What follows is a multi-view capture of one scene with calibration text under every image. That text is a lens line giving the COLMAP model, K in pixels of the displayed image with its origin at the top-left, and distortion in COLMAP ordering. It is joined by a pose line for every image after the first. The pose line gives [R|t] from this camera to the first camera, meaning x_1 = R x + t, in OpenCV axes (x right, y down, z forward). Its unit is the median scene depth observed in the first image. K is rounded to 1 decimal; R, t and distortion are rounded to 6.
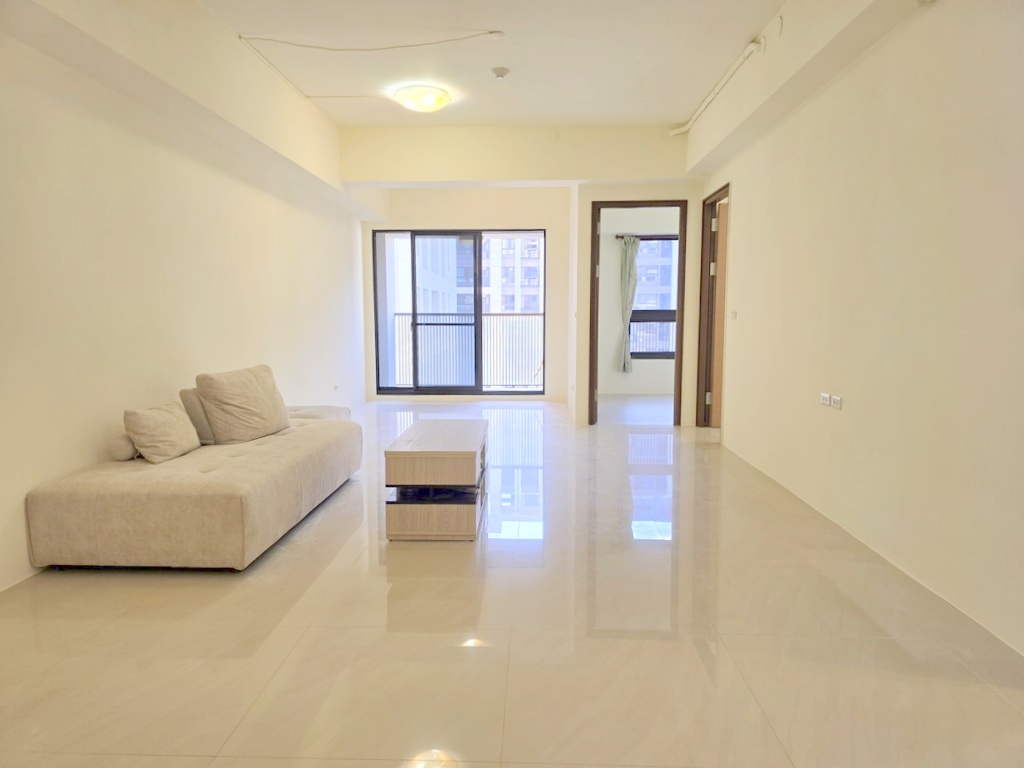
lens RADIAL K [[697.9, 0, 512.7], [0, 697.9, 379.8], [0, 0, 1]] dist [0.056545, -0.034397]
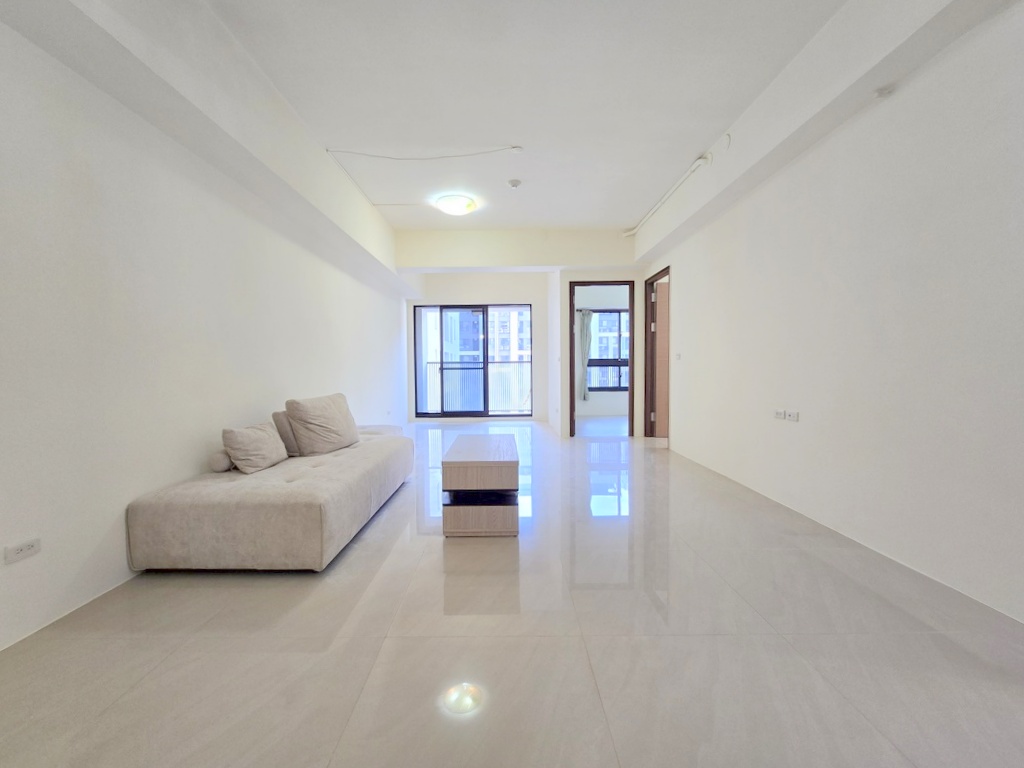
lens RADIAL K [[430.3, 0, 507.7], [0, 430.3, 381.0], [0, 0, 1]] dist [0.000582, 0.000010]
pose [[0.999195, -0.008127, 0.039289, -0.057384], [0.010686, 0.997803, -0.065391, 0.008706], [-0.038672, 0.065758, 0.997086, 0.148627]]
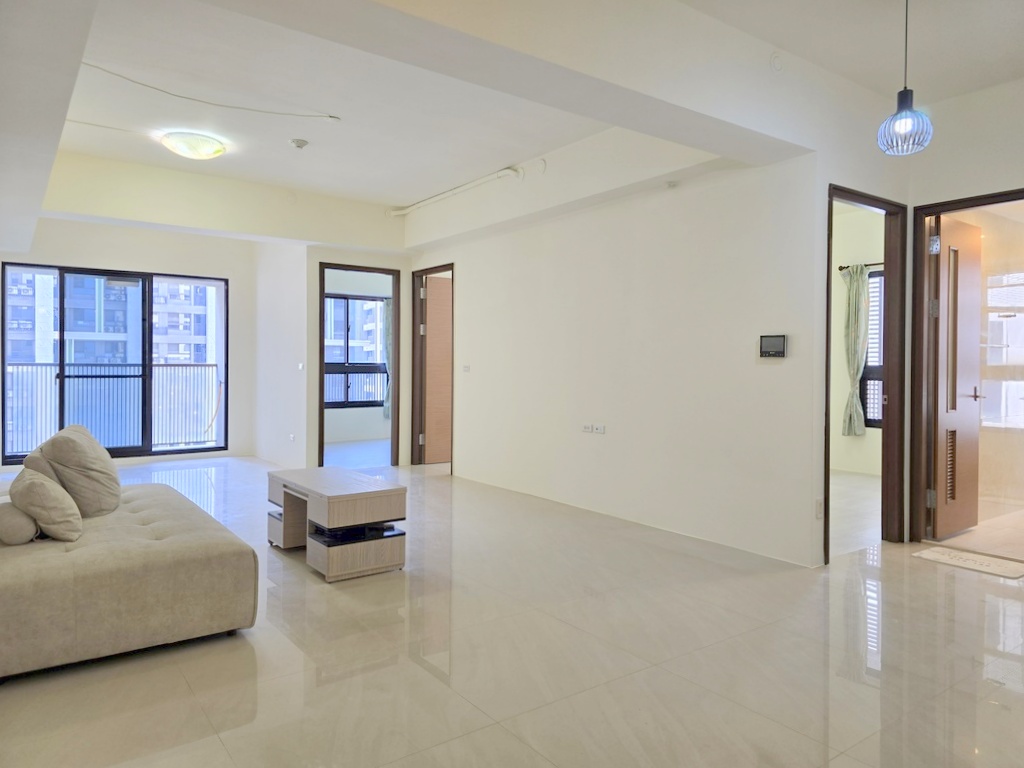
lens RADIAL K [[697.9, 0, 524.7], [0, 697.9, 364.4], [0, 0, 1]] dist [0.056545, -0.034397]
pose [[0.775283, 0.007711, 0.631566, -0.363145], [0.052453, 0.995685, -0.076547, 0.000309], [-0.629432, 0.092473, 0.771534, -0.014284]]
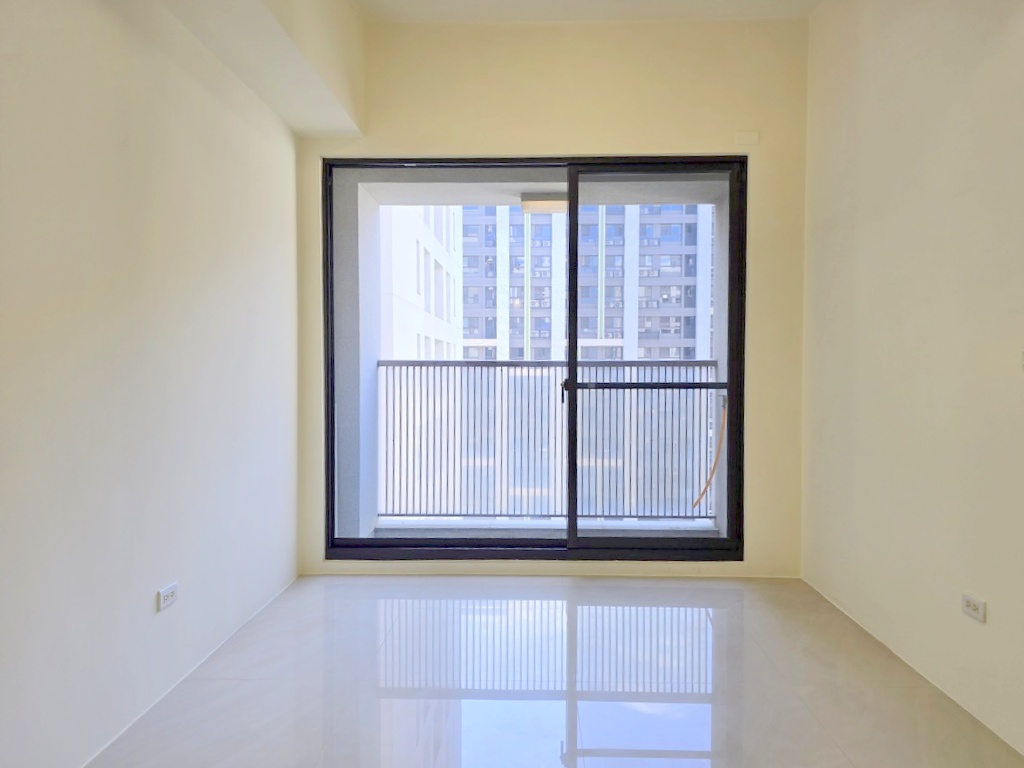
lens RADIAL K [[697.9, 0, 510.4], [0, 697.9, 381.0], [0, 0, 1]] dist [0.056545, -0.034397]
pose [[0.999993, 0.003795, 0.000624, -0.129654], [-0.003735, 0.997009, -0.077191, -0.074652], [-0.000915, 0.077188, 0.997016, 0.860477]]
